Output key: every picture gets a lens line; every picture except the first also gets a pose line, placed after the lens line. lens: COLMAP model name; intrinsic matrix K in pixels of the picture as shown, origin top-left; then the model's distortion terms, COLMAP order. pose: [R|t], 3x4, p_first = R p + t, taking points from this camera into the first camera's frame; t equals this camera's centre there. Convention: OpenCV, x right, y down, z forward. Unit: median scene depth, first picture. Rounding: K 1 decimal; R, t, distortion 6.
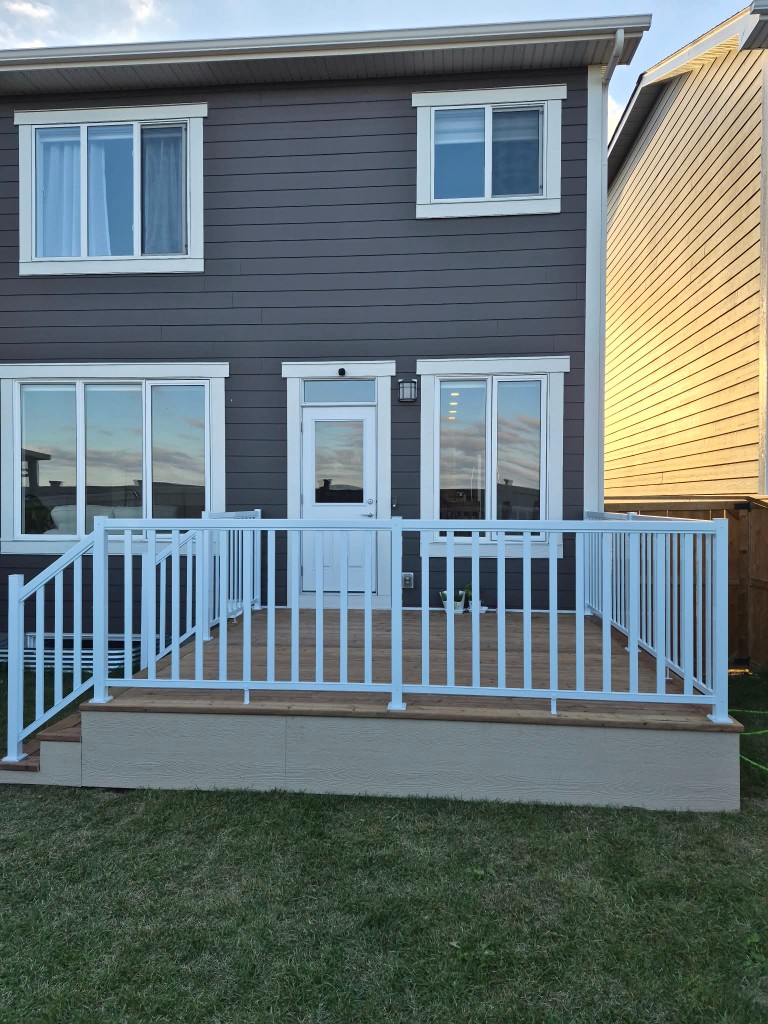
lens RADIAL K [[707.4, 0, 371.0], [0, 707.4, 502.5], [0, 0, 1]] dist [0.098277, -0.131393]
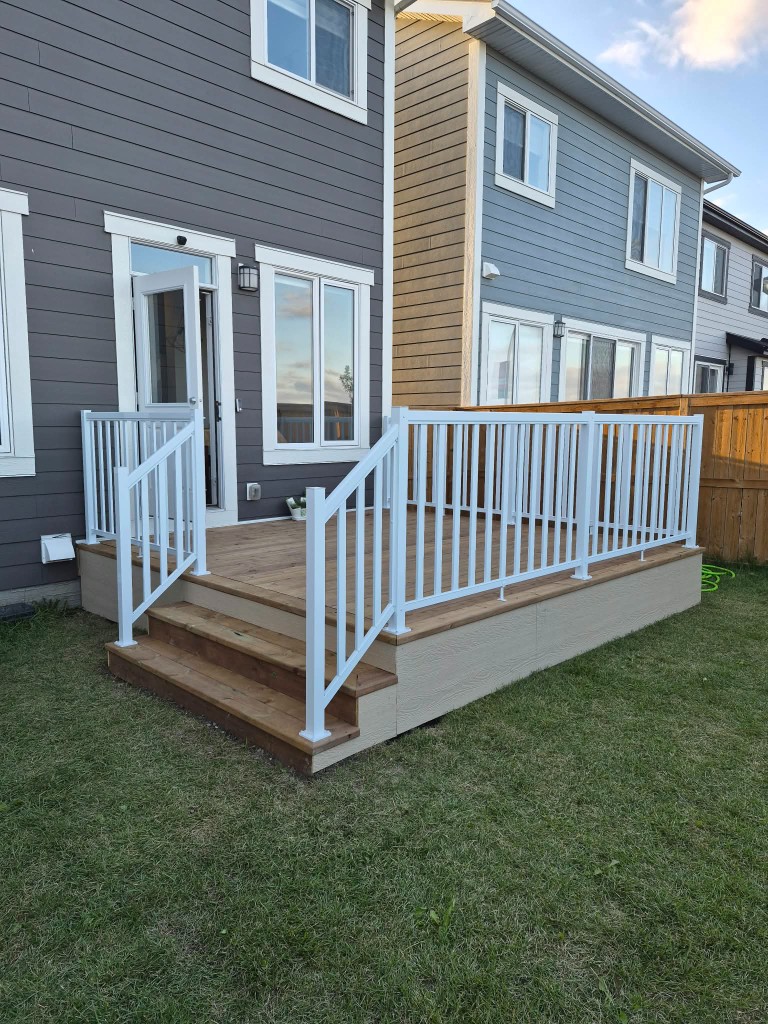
lens RADIAL K [[713.3, 0, 384.0], [0, 713.3, 512.0], [0, 0, 1]] dist [0.107871, -0.187614]
pose [[0.622706, -0.092544, 0.776964, -0.570756], [-0.005730, 0.992415, 0.122798, 0.020599], [-0.782435, -0.080919, 0.617453, 0.287165]]
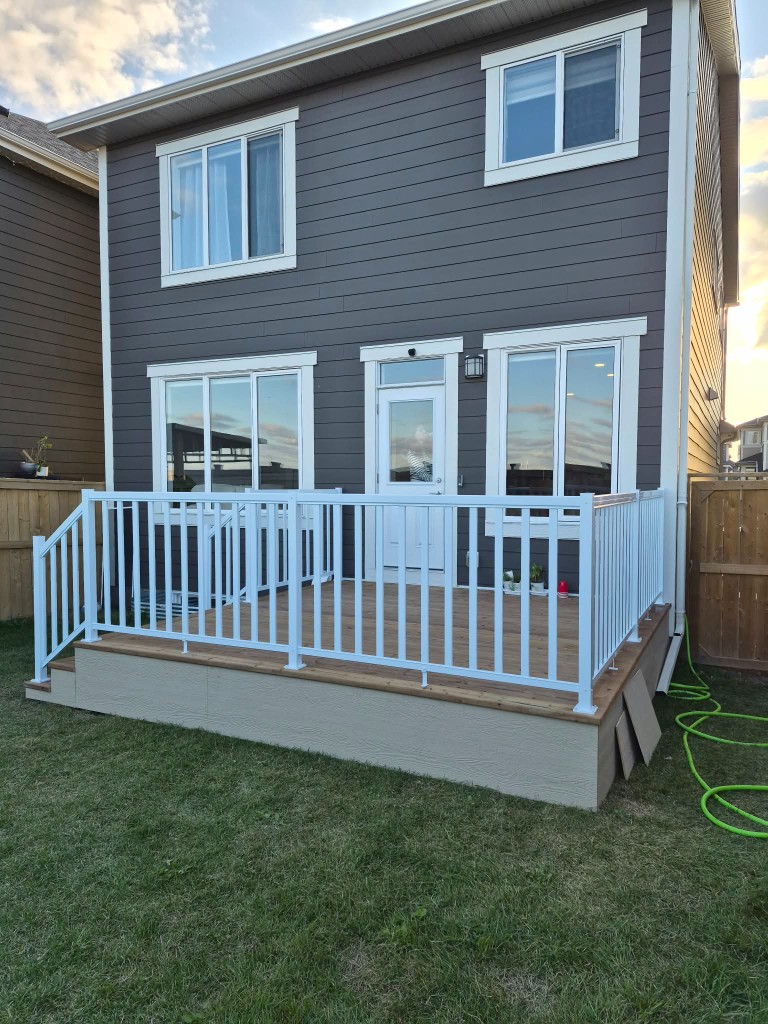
lens RADIAL K [[706.8, 0, 380.9], [0, 706.8, 514.1], [0, 0, 1]] dist [0.088768, -0.106620]
pose [[0.931759, 0.015019, -0.362766, 0.291391], [-0.000852, 0.999232, 0.039181, 0.007633], [0.363076, -0.036198, 0.931056, 0.030434]]
